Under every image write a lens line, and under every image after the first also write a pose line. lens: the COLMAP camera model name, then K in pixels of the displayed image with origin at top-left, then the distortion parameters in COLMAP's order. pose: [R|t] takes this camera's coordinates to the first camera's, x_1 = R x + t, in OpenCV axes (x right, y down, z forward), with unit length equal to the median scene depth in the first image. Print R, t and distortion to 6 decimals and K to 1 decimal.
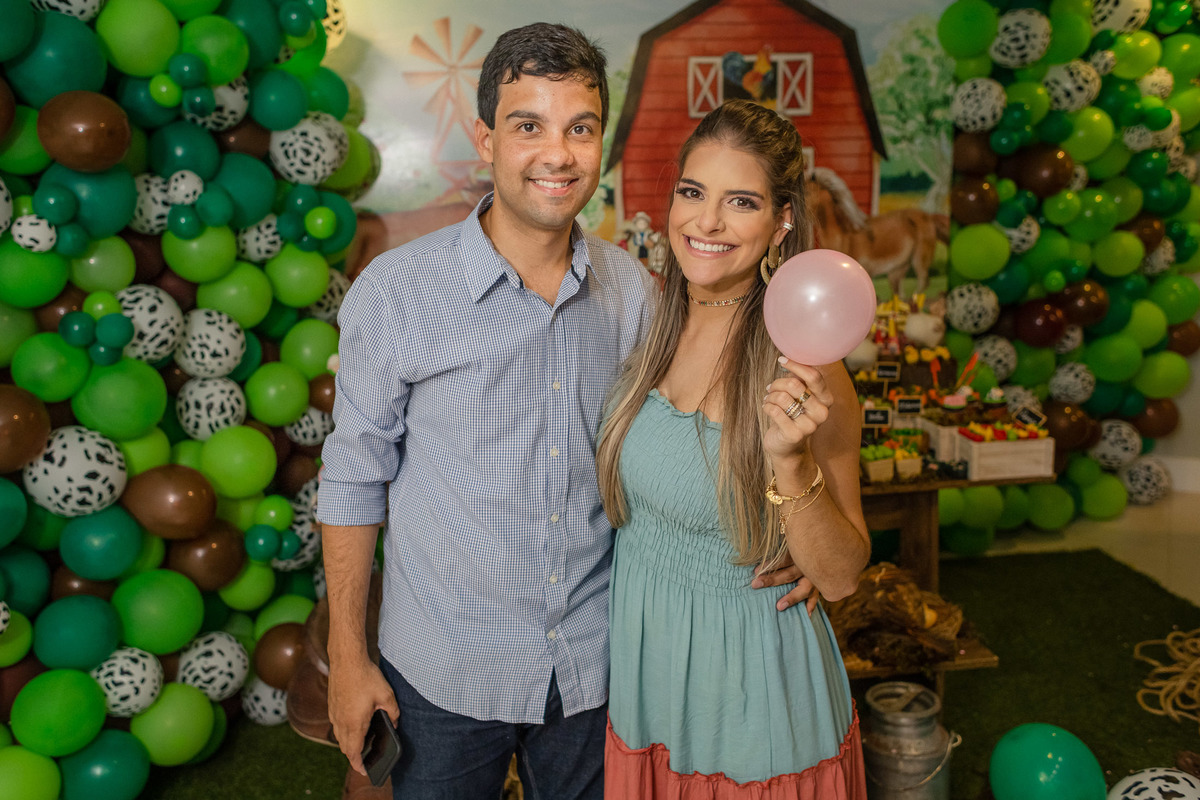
lens RADIAL K [[1018.4, 0, 578.4], [0, 1018.4, 385.0], [0, 0, 1]] dist [0.013843, 0.007387]
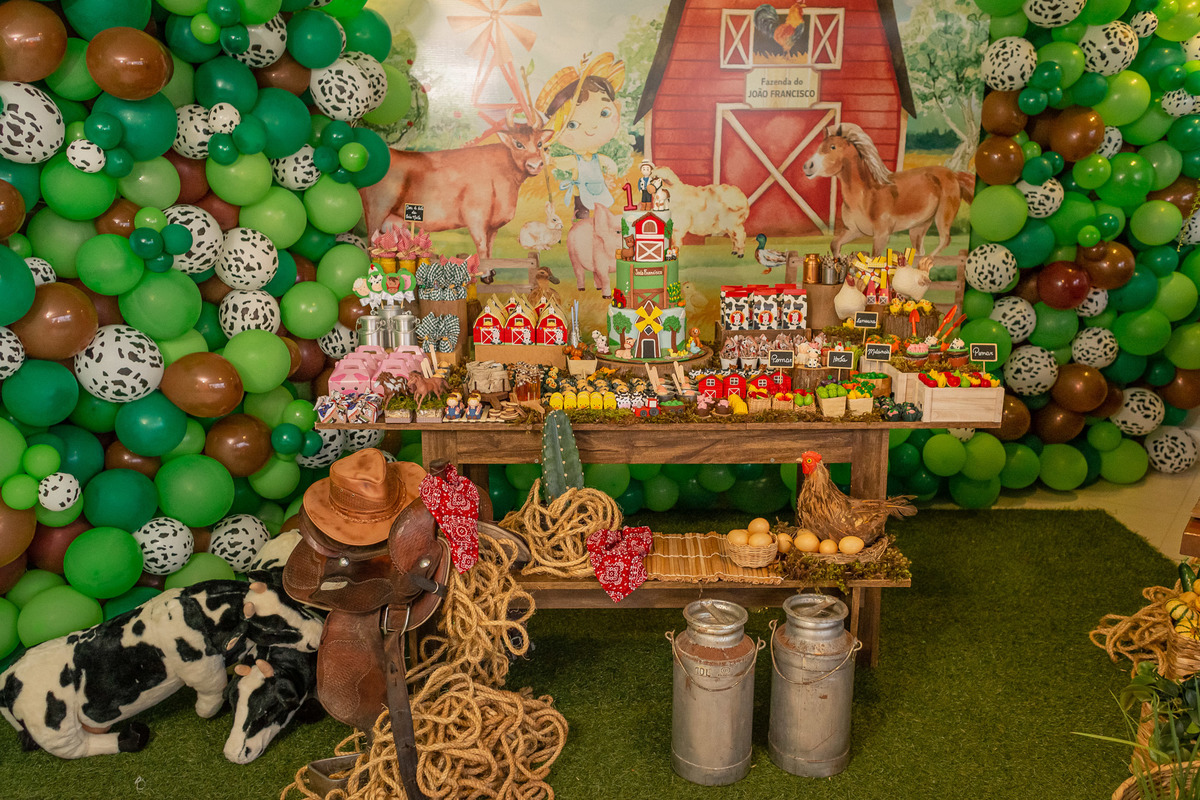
lens RADIAL K [[1021.2, 0, 598.0], [0, 1021.2, 414.7], [0, 0, 1]] dist [0.021800, -0.000953]
pose [[0.994039, 0.062114, -0.089602, 0.115703], [-0.055272, 0.995504, 0.076924, 0.017172], [0.093977, -0.071513, 0.993003, -0.081891]]
